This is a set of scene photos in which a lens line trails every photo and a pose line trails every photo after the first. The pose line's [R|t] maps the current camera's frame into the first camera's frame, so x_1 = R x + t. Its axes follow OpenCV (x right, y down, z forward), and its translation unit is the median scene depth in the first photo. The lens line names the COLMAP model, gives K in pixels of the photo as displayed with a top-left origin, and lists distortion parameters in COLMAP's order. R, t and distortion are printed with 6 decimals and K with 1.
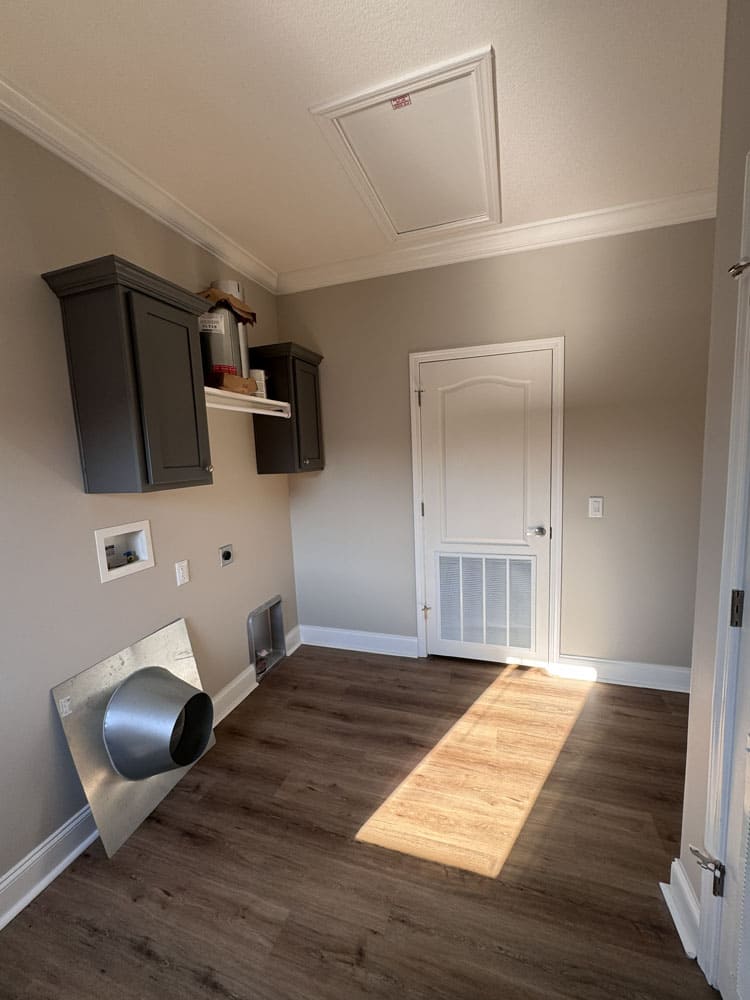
lens RADIAL K [[401.8, 0, 377.2], [0, 401.8, 498.1], [0, 0, 1]] dist [-0.000993, -0.000359]
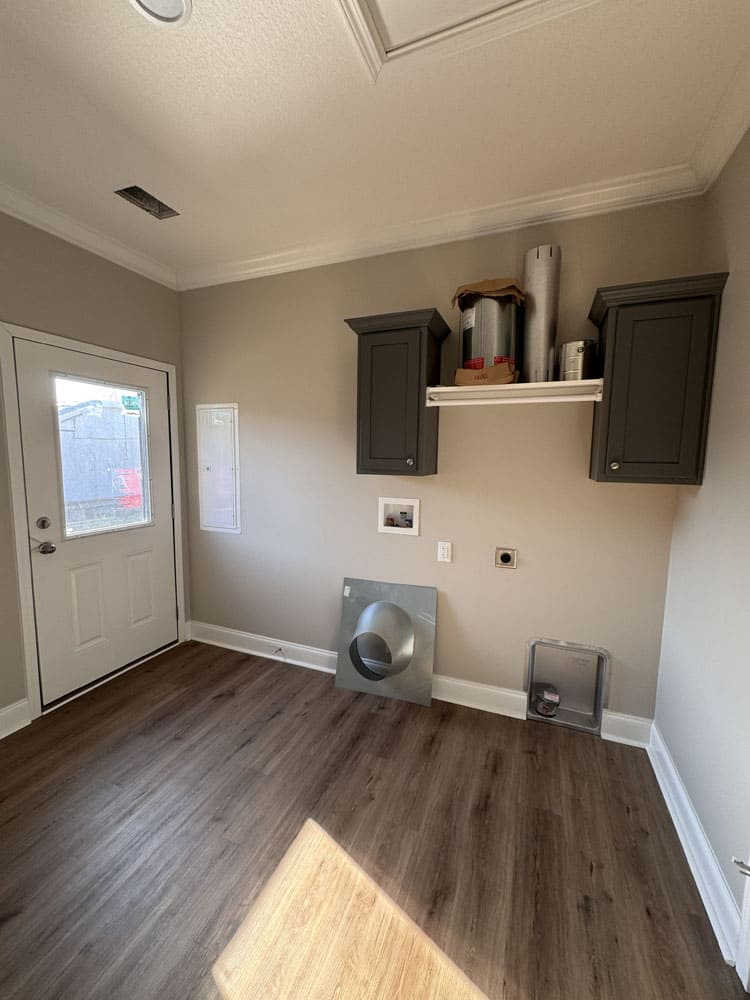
lens RADIAL K [[401.8, 0, 377.3], [0, 401.8, 498.6], [0, 0, 1]] dist [-0.000993, -0.000359]
pose [[-0.069081, 0.150030, -0.986265, 0.663445], [-0.124129, 0.979651, 0.157718, -0.125887], [0.989858, 0.133320, -0.049052, 0.878361]]
